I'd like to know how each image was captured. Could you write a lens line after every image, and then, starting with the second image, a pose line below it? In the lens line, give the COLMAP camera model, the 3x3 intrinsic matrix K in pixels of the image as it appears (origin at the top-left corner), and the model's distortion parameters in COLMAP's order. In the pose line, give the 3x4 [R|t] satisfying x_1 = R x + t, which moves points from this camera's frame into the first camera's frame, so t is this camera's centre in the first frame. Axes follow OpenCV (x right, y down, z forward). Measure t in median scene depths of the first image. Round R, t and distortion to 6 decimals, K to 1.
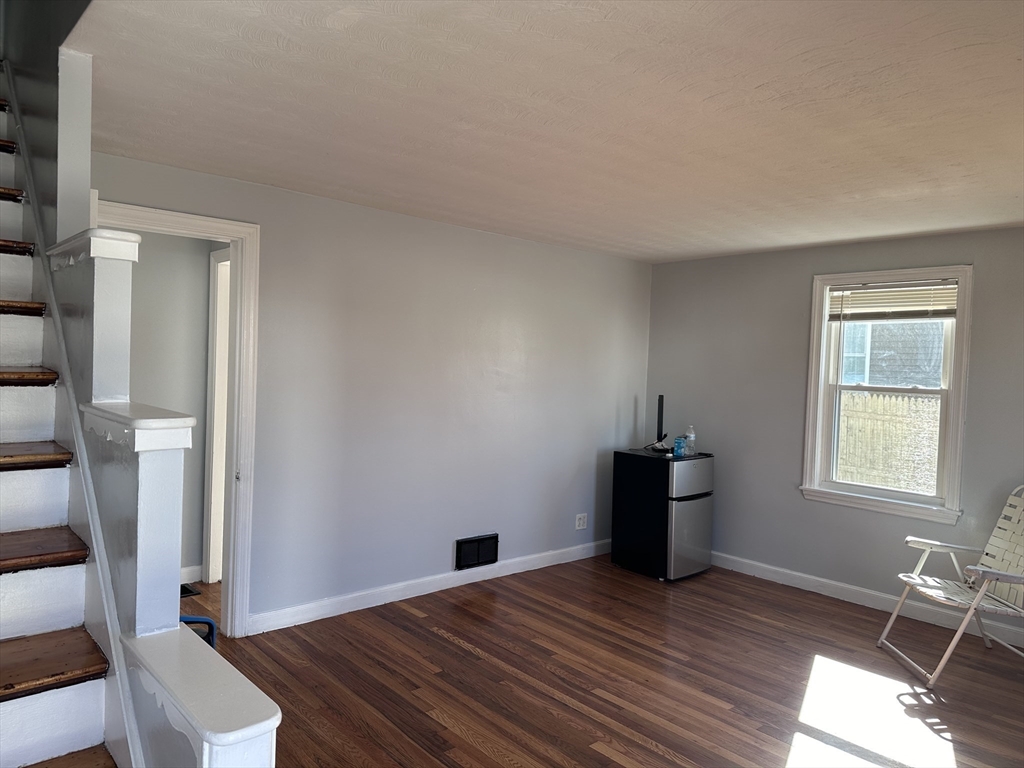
lens RADIAL K [[719.5, 0, 512.9], [0, 719.5, 380.8], [0, 0, 1]] dist [0.041736, -0.054686]
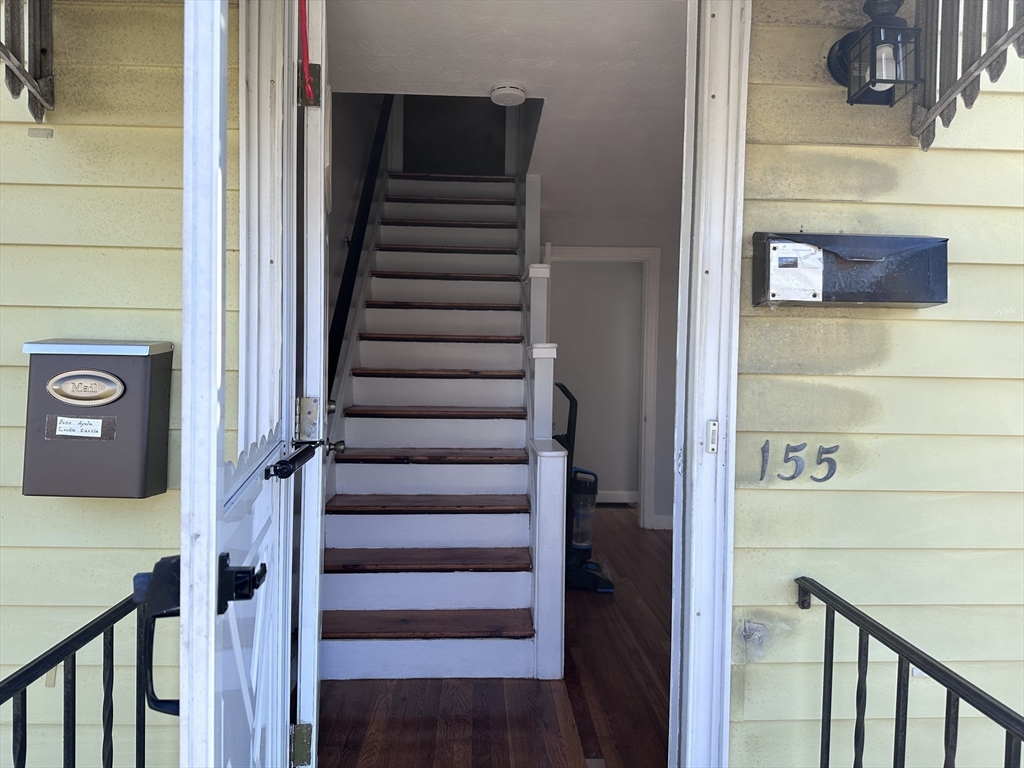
lens RADIAL K [[719.5, 0, 513.6], [0, 719.5, 385.3], [0, 0, 1]] dist [0.041736, -0.054686]
pose [[0.776952, -0.002328, -0.629556, 0.533744], [-0.005002, 0.999939, -0.009871, 0.125282], [0.629540, 0.010819, 0.776893, -0.500625]]
